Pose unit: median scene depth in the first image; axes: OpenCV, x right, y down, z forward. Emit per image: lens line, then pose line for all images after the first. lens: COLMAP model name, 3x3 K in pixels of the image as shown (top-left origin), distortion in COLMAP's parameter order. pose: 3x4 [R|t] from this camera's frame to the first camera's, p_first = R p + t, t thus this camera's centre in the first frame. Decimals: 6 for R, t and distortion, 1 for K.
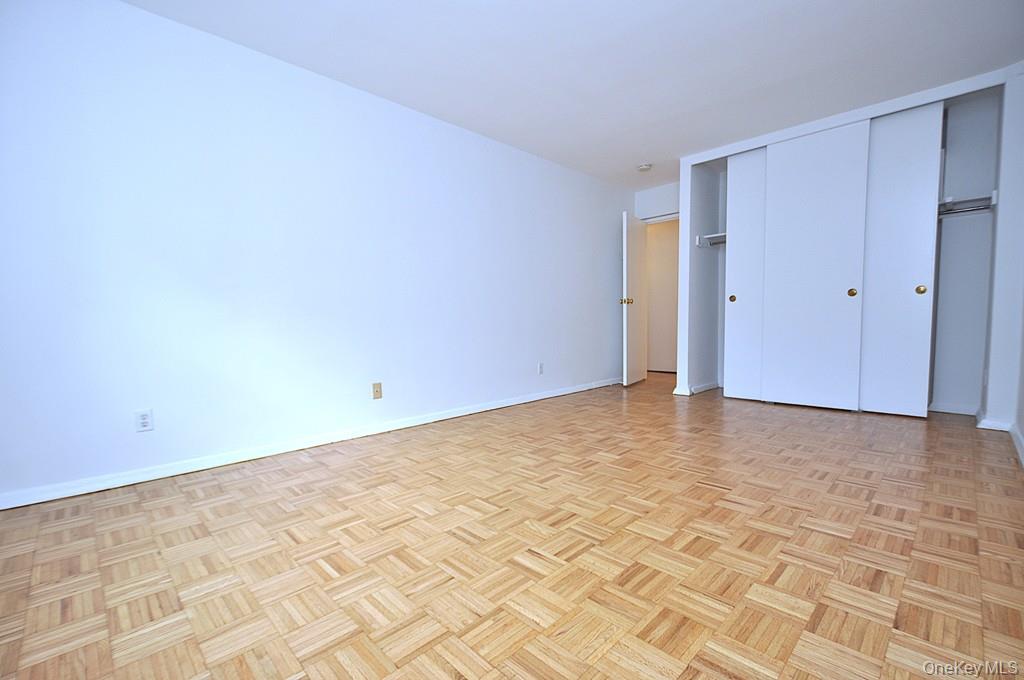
lens RADIAL K [[447.4, 0, 516.3], [0, 447.4, 345.8], [0, 0, 1]] dist [0.008954, -0.008500]
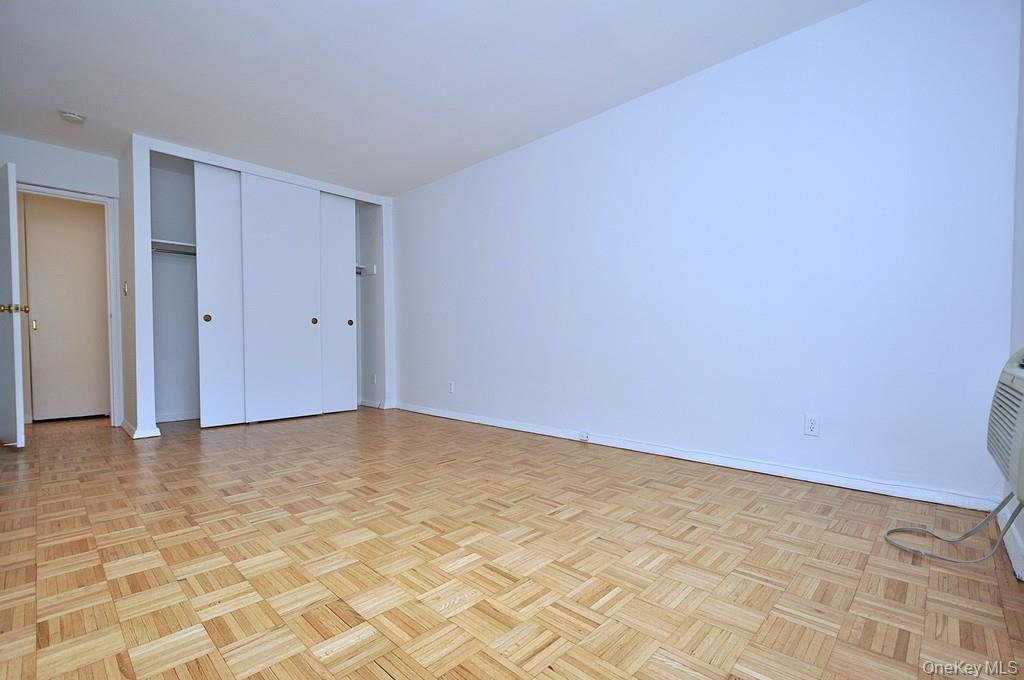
lens RADIAL K [[447.4, 0, 516.3], [0, 447.4, 345.8], [0, 0, 1]] dist [0.008954, -0.008500]
pose [[-0.021549, 0.008141, 0.999735, -0.777025], [0.056915, 0.998355, -0.006903, -0.011553], [-0.998146, 0.056751, -0.021977, 0.685841]]
